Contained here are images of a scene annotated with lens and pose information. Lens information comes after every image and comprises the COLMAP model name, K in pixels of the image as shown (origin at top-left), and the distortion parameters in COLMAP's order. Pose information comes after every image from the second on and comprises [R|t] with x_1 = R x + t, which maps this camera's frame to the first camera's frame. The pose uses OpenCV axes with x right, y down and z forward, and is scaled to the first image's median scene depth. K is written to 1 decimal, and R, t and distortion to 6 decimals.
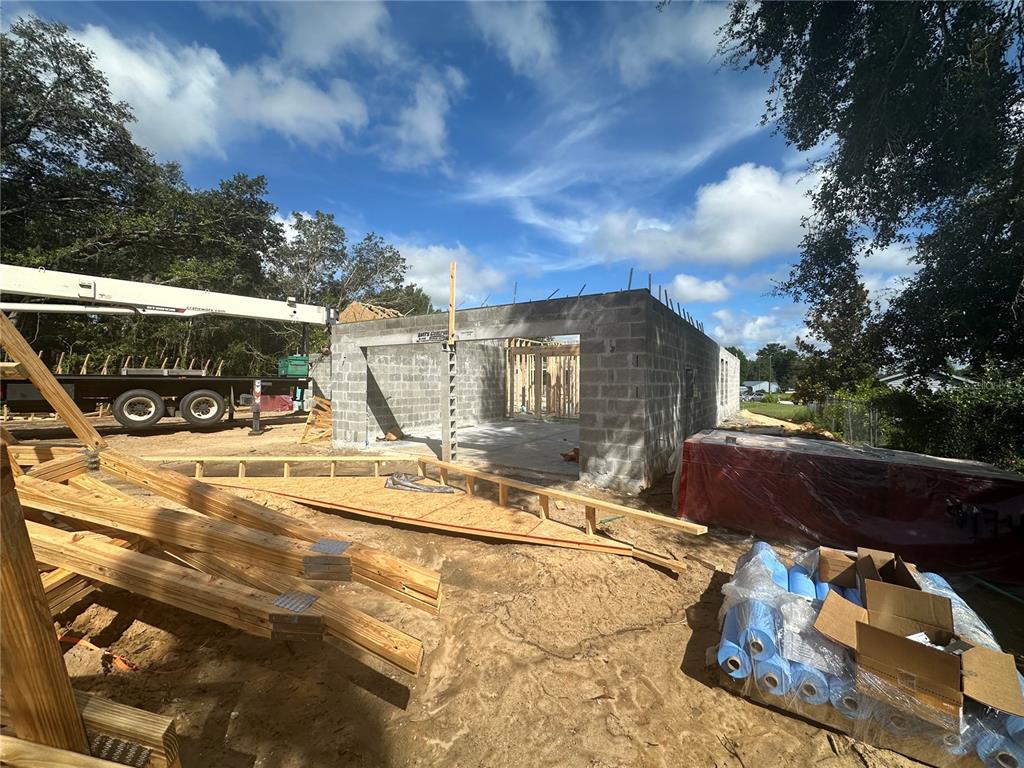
lens RADIAL K [[409.2, 0, 518.4], [0, 409.2, 384.8], [0, 0, 1]] dist [0.001193, -0.000087]
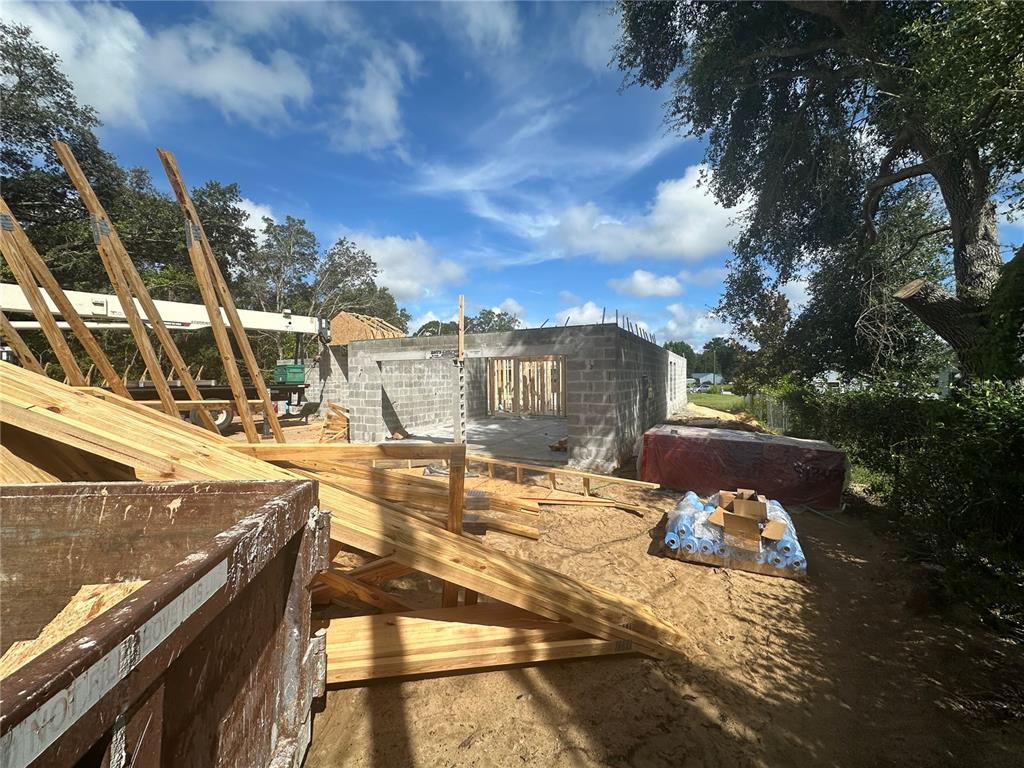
lens RADIAL K [[409.2, 0, 517.0], [0, 409.2, 384.3], [0, 0, 1]] dist [0.001193, -0.000087]
pose [[0.994878, -0.016824, 0.099676, -0.102565], [0.015638, 0.999797, 0.012668, -0.034810], [-0.099869, -0.011044, 0.994939, -0.221733]]
